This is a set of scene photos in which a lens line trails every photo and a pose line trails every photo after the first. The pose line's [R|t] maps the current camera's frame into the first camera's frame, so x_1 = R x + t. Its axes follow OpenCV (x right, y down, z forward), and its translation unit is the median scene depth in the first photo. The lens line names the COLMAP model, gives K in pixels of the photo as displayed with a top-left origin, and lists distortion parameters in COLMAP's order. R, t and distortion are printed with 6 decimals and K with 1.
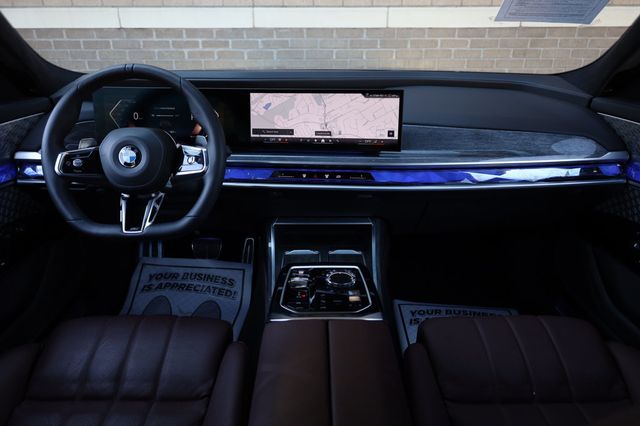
lens RADIAL K [[458.7, 0, 321.1], [0, 458.7, 218.9], [0, 0, 1]] dist [0.008926, -0.012601]
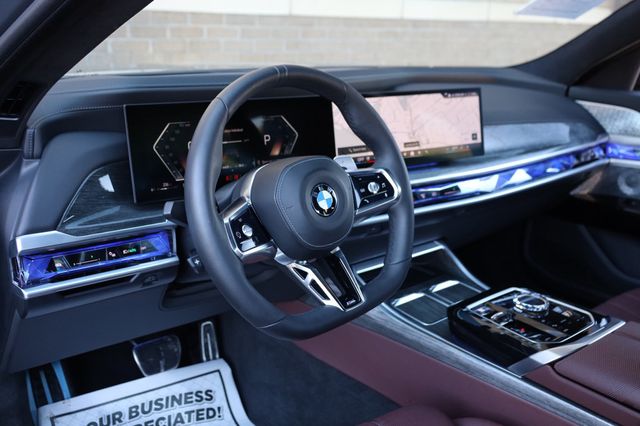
lens RADIAL K [[647.6, 0, 321.2], [0, 647.6, 209.6], [0, 0, 1]] dist [0.027792, 0.000000]
pose [[0.767430, -0.159009, 0.621102, -0.845779], [0.217458, 0.975888, -0.018852, -0.088719], [-0.603128, 0.149531, 0.783503, 0.224663]]
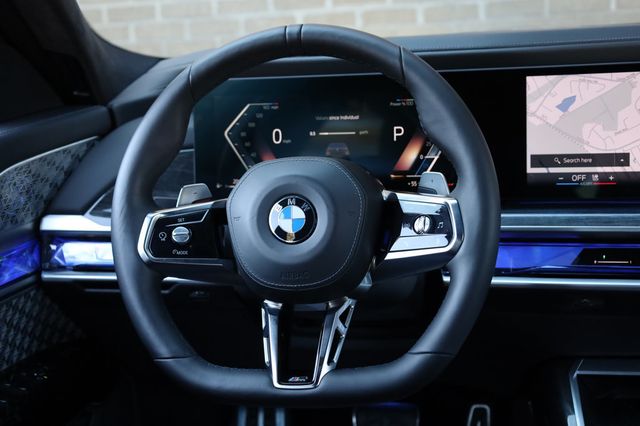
lens RADIAL K [[983.5, 0, 323.5], [0, 983.5, 212.7], [0, 0, 1]] dist [-0.002779, 0.000000]
pose [[0.976168, -0.018857, -0.216196, -0.144169], [-0.013339, 0.989121, -0.146499, 0.000433], [0.216606, 0.145891, 0.965297, 0.048719]]
